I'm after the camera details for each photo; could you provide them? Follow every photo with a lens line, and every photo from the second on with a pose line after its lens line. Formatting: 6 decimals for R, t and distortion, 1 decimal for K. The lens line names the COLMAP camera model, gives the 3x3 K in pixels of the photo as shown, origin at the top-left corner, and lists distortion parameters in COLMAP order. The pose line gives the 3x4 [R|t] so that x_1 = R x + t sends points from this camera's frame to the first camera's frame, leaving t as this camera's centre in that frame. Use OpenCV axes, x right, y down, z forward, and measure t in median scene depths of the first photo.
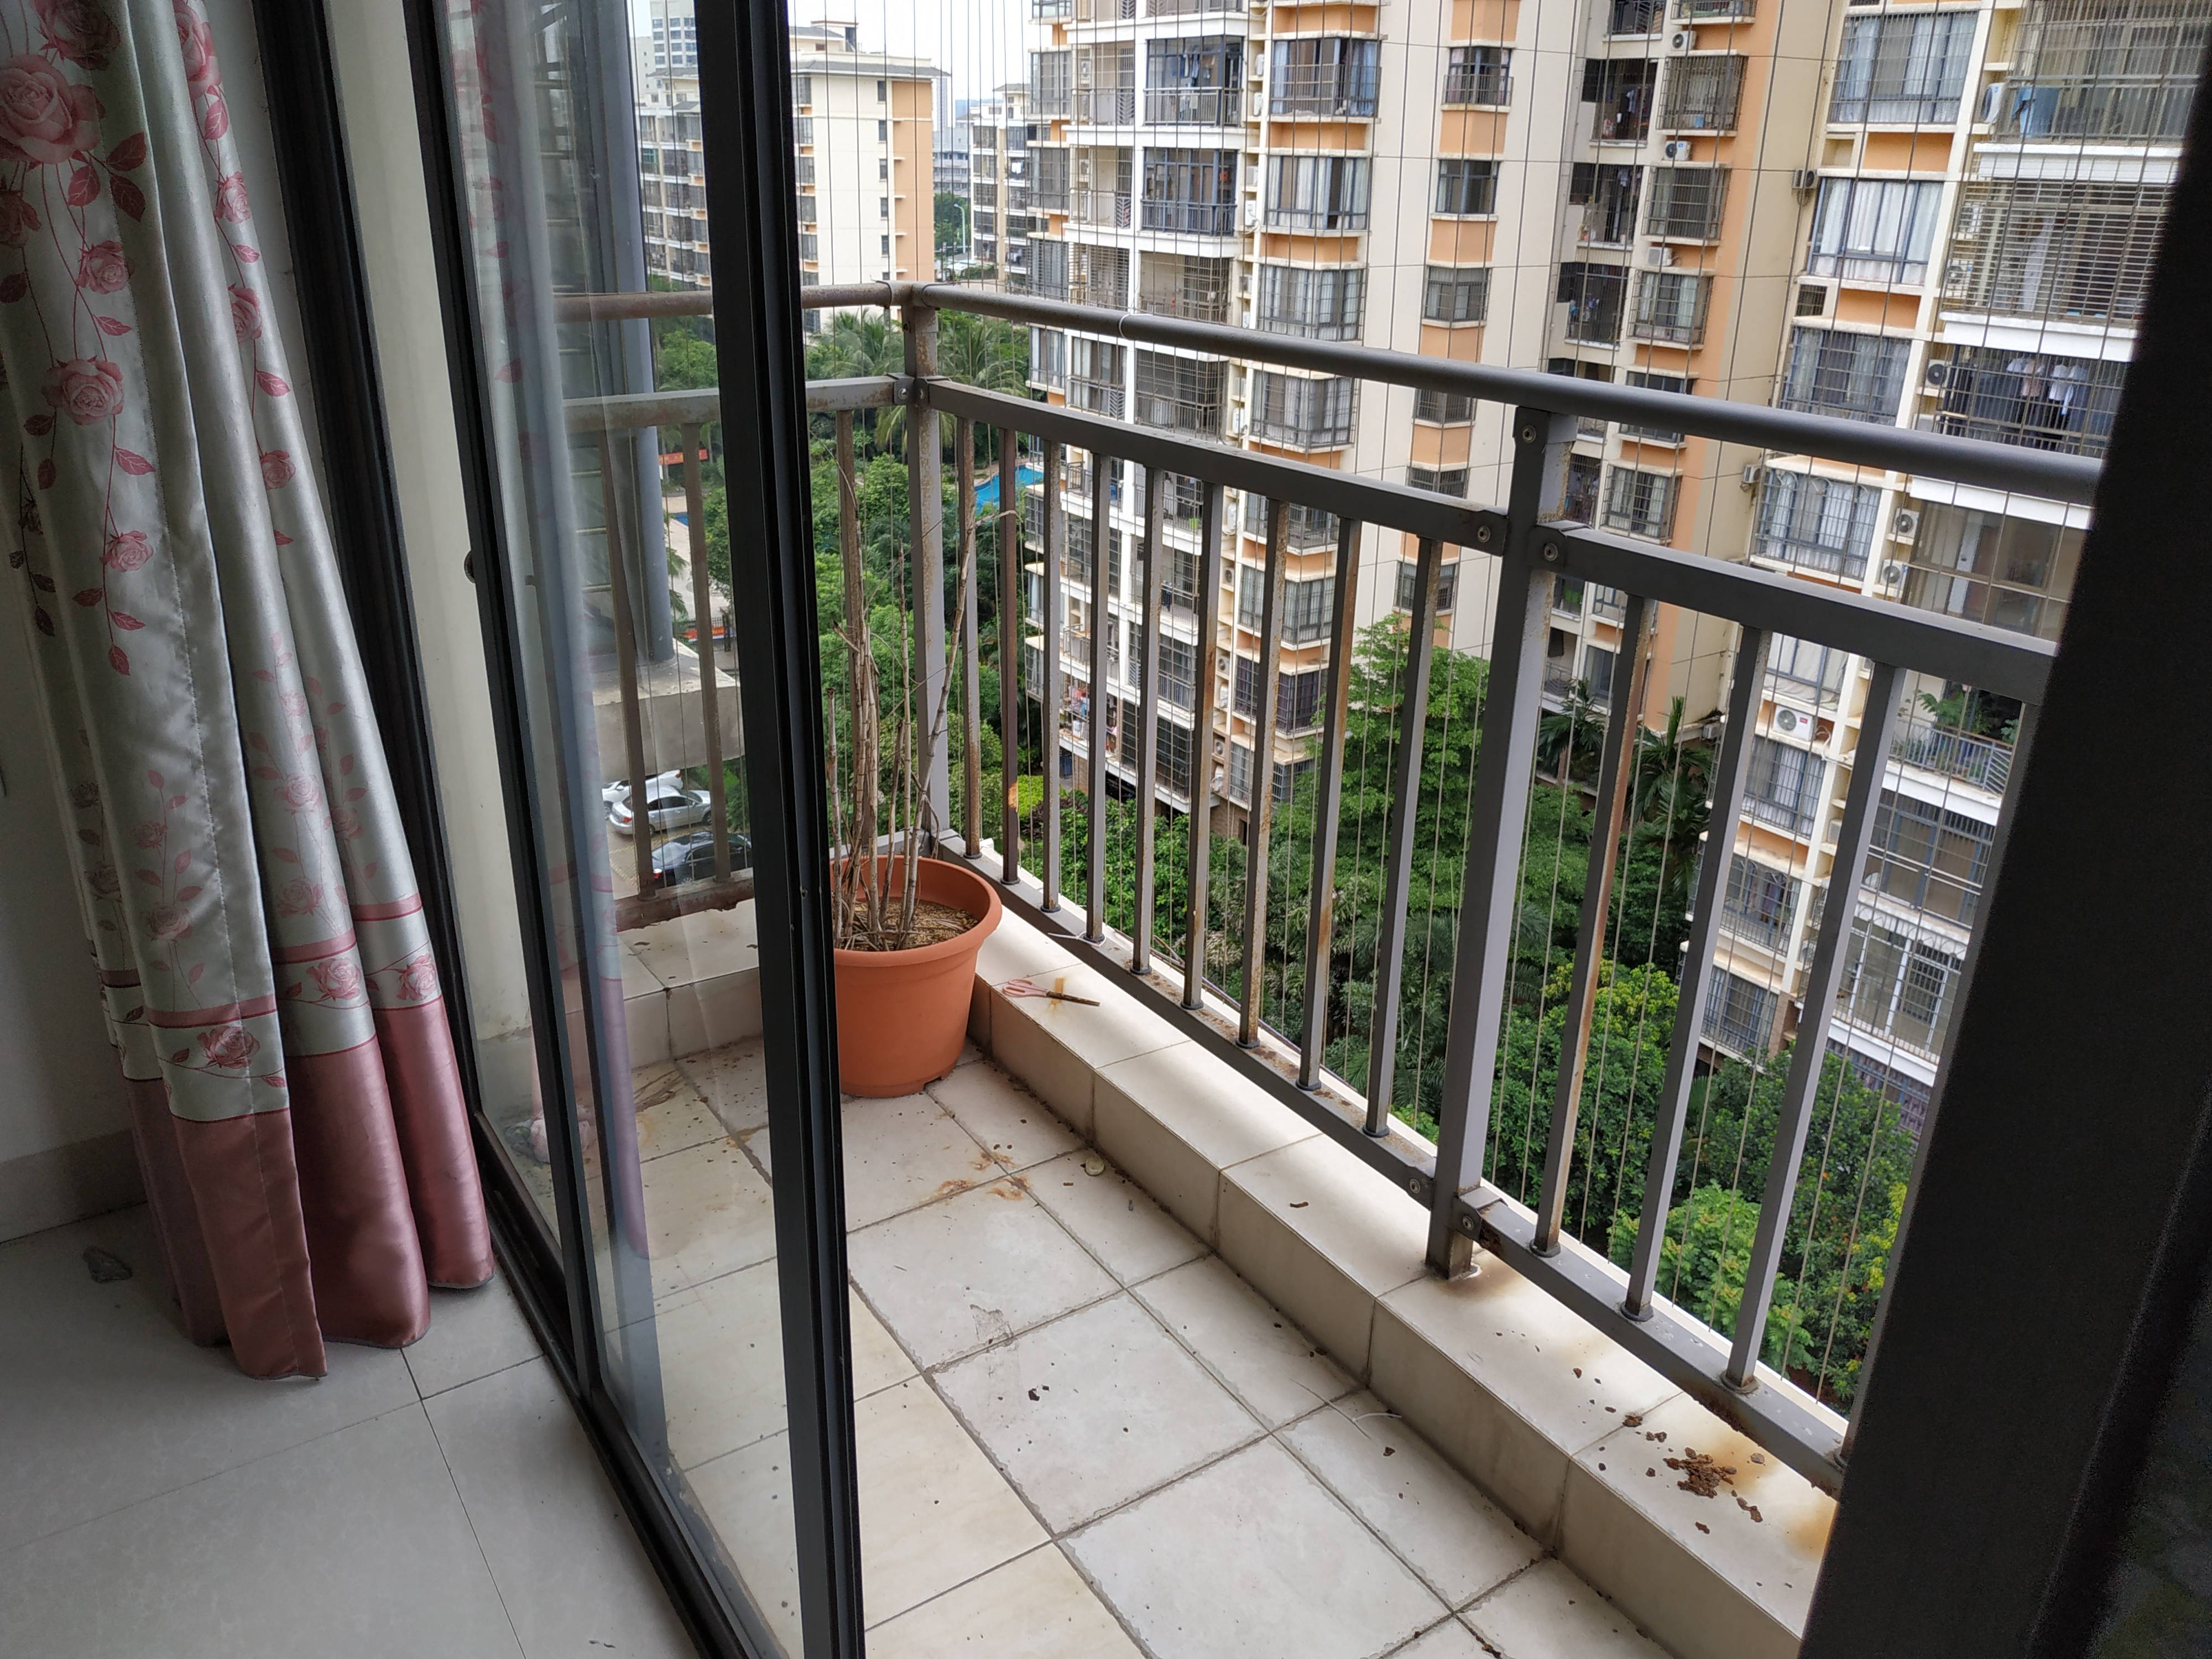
lens RADIAL K [[1637.8, 0, 1095.1], [0, 1637.8, 799.1], [0, 0, 1]] dist [0.025581, -0.038653]
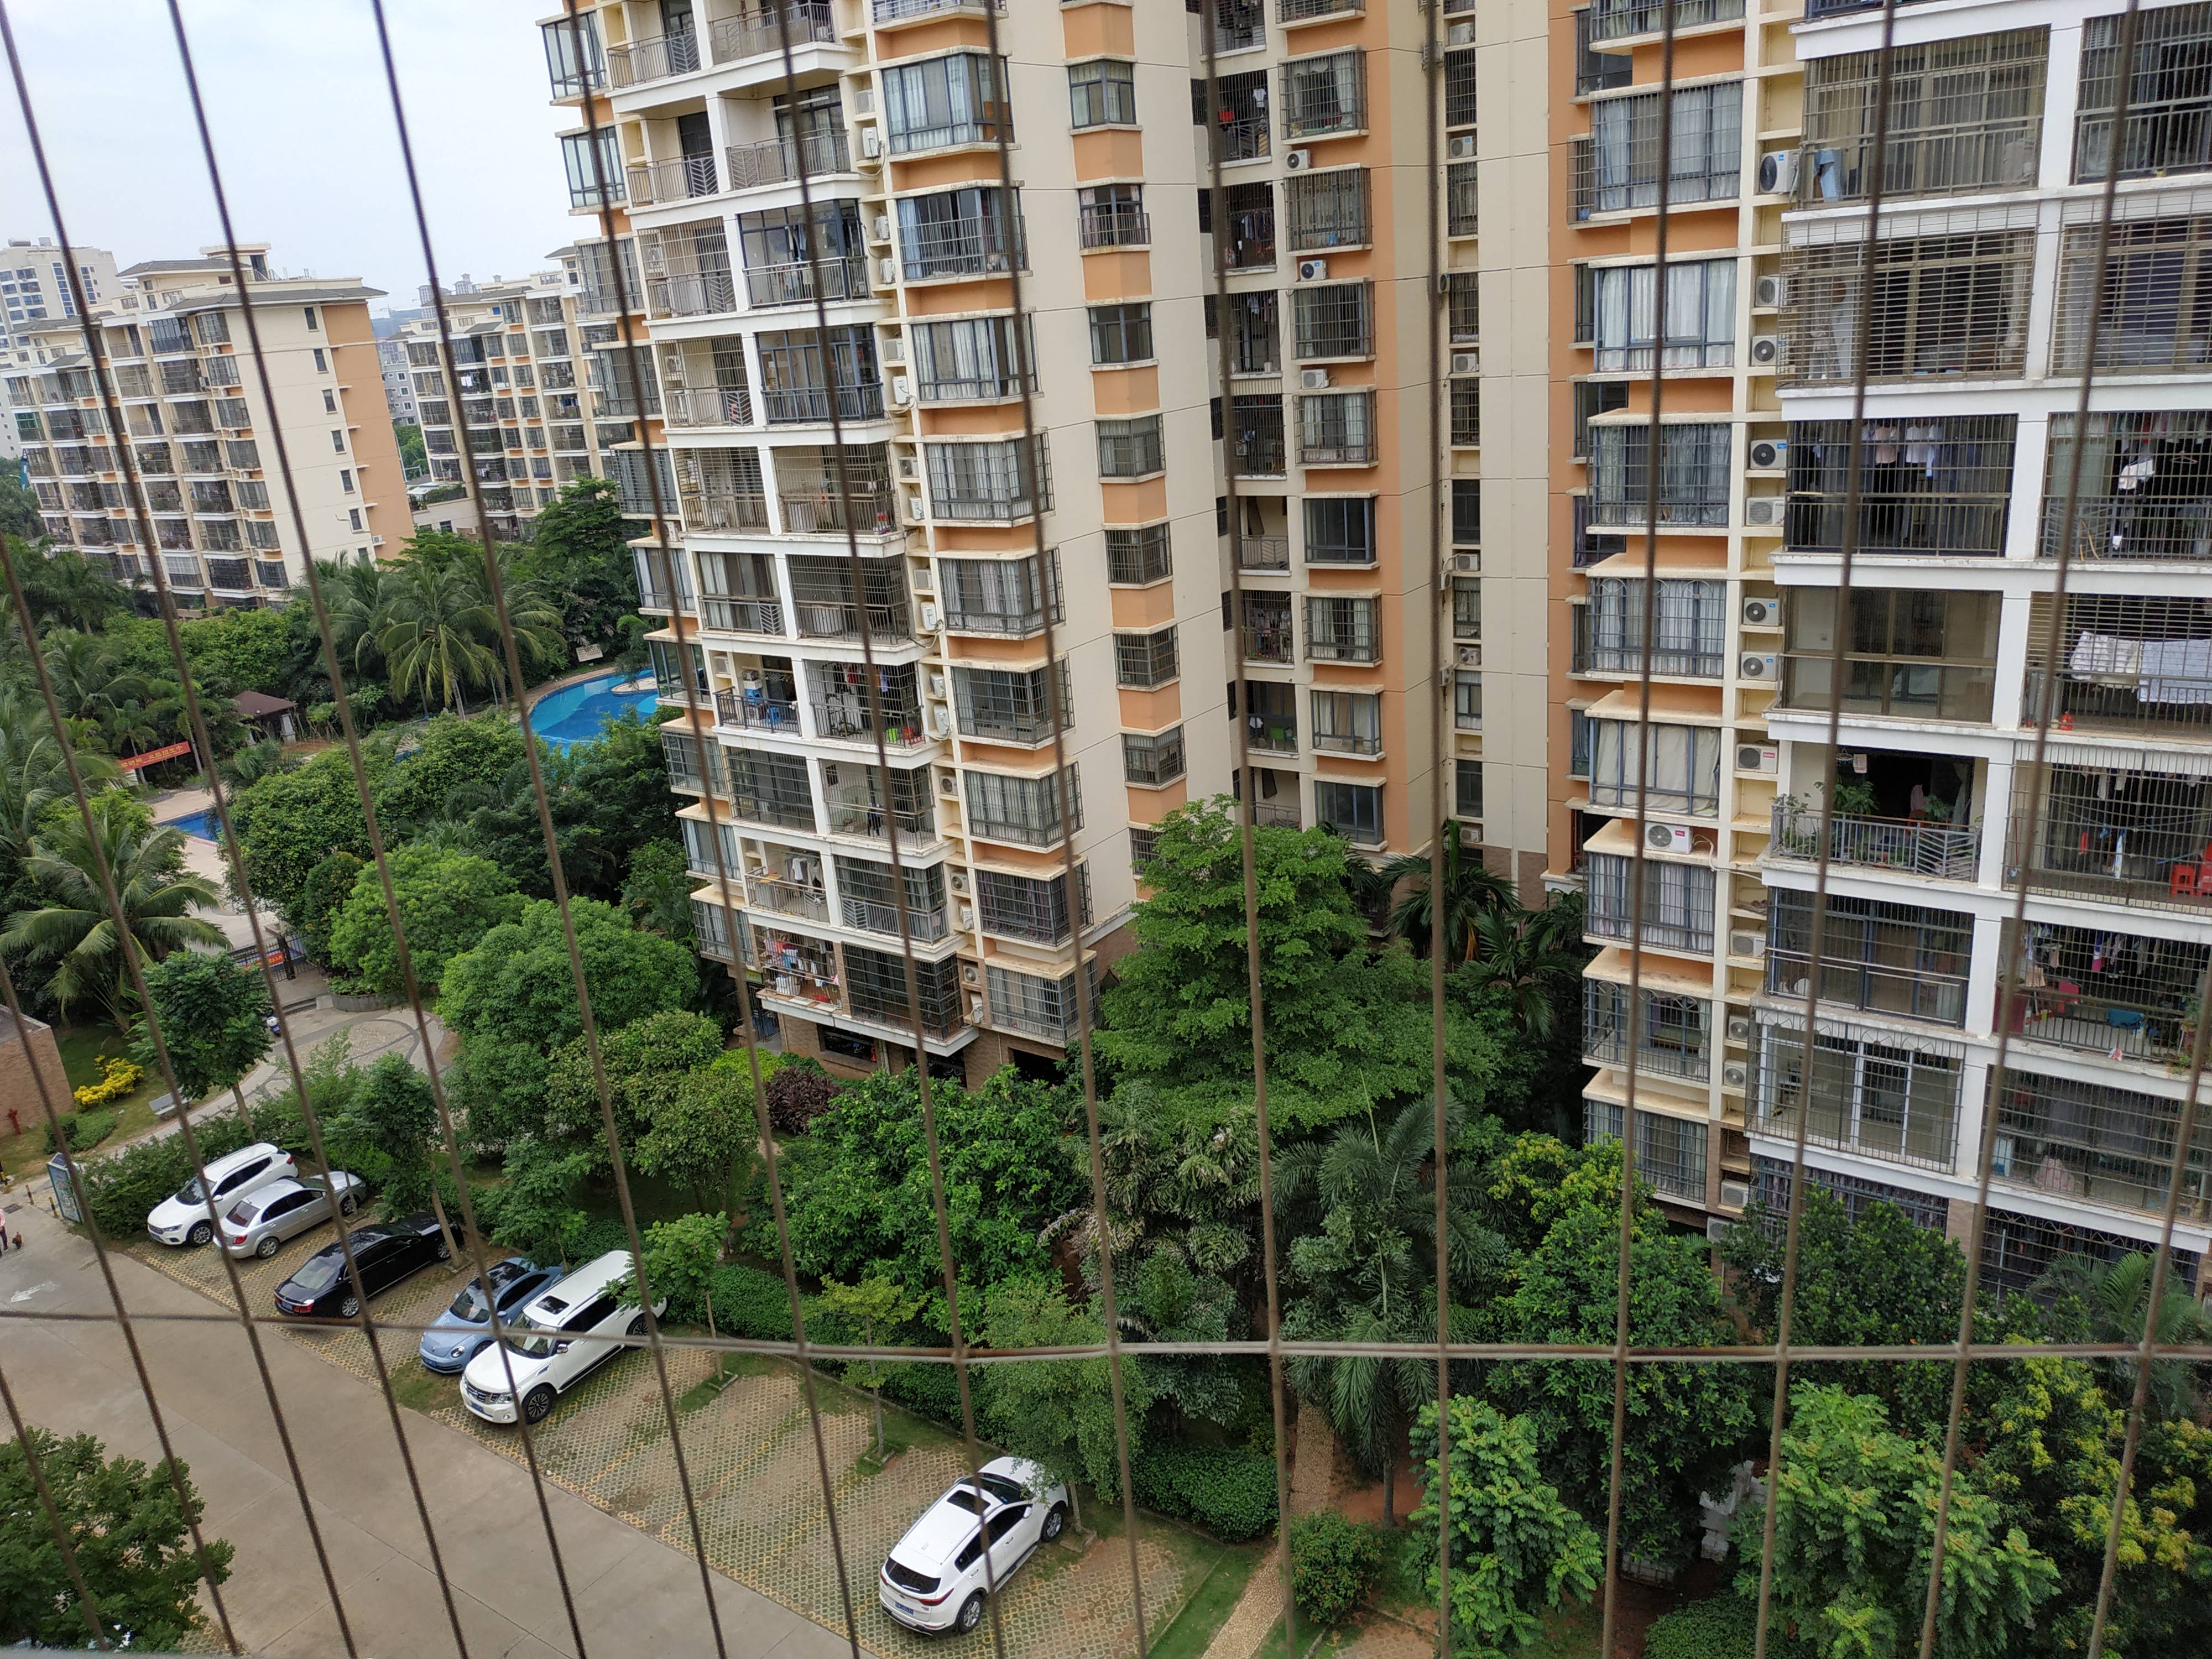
lens RADIAL K [[1637.8, 0, 1091.2], [0, 1637.8, 834.2], [0, 0, 1]] dist [0.025581, -0.038653]
pose [[0.938911, -0.203955, 0.277216, -0.104156], [0.223666, 0.973799, -0.041091, -0.061653], [-0.261572, 0.100585, 0.959929, 0.141182]]
